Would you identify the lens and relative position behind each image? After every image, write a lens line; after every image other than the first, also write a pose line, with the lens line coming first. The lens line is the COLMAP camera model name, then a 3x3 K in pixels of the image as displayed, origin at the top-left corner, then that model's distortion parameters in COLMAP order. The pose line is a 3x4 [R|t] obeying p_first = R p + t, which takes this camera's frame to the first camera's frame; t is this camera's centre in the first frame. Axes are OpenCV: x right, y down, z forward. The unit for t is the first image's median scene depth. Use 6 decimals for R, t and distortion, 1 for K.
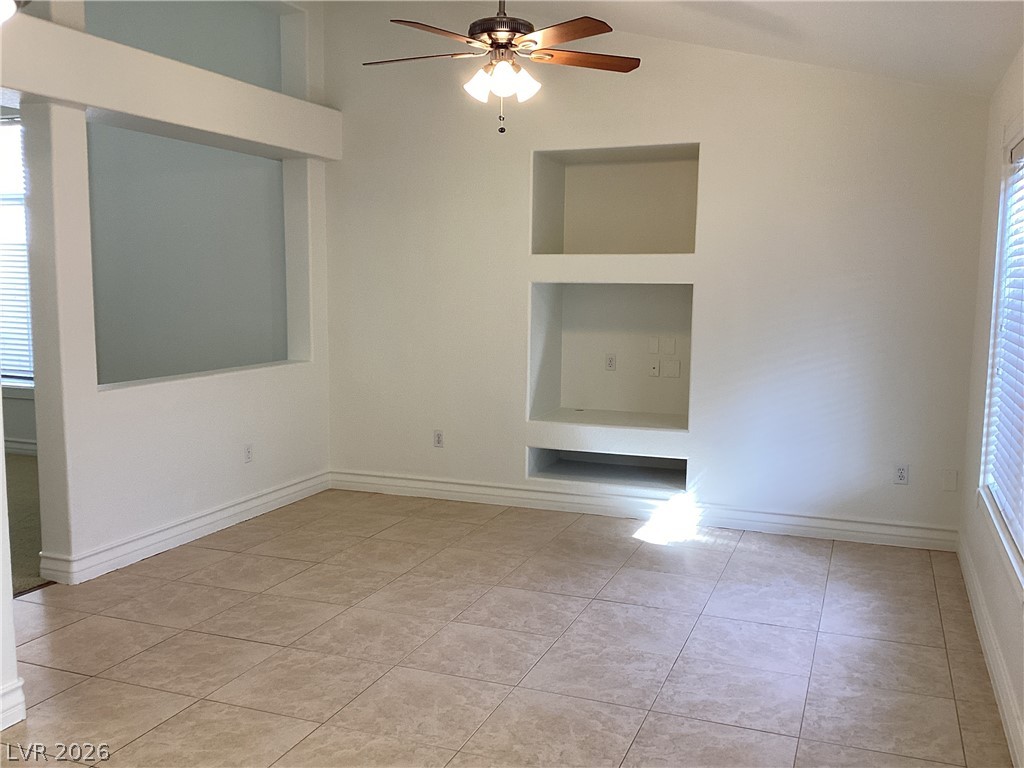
lens RADIAL K [[918.6, 0, 515.4], [0, 918.6, 385.3], [0, 0, 1]] dist [0.085156, -0.117024]
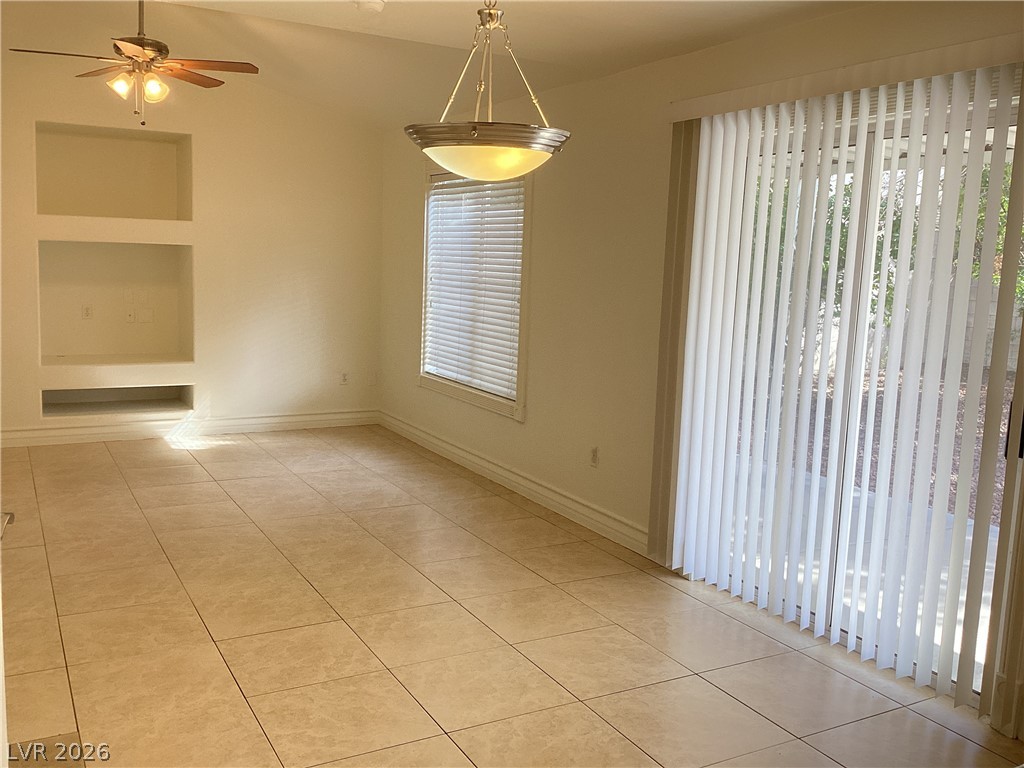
lens RADIAL K [[918.6, 0, 514.5], [0, 918.6, 381.6], [0, 0, 1]] dist [0.085156, -0.117024]
pose [[0.648771, -0.088699, 0.755797, -0.494747], [0.057679, 0.996058, 0.067384, 0.015854], [-0.758795, -0.000124, 0.651330, -0.165988]]
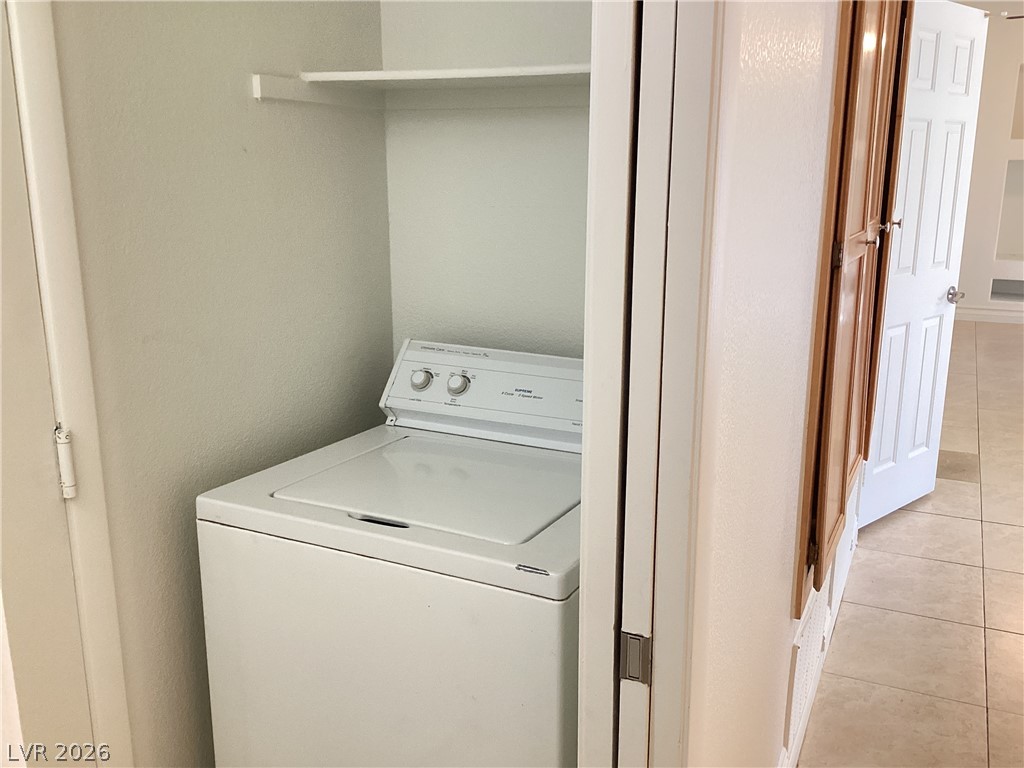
lens RADIAL K [[918.6, 0, 513.2], [0, 918.6, 383.9], [0, 0, 1]] dist [0.085156, -0.117024]
pose [[0.995992, 0.012932, -0.088506, -0.637878], [-0.002623, 0.993289, 0.115625, 0.069538], [0.089407, -0.114929, 0.989342, -0.546303]]
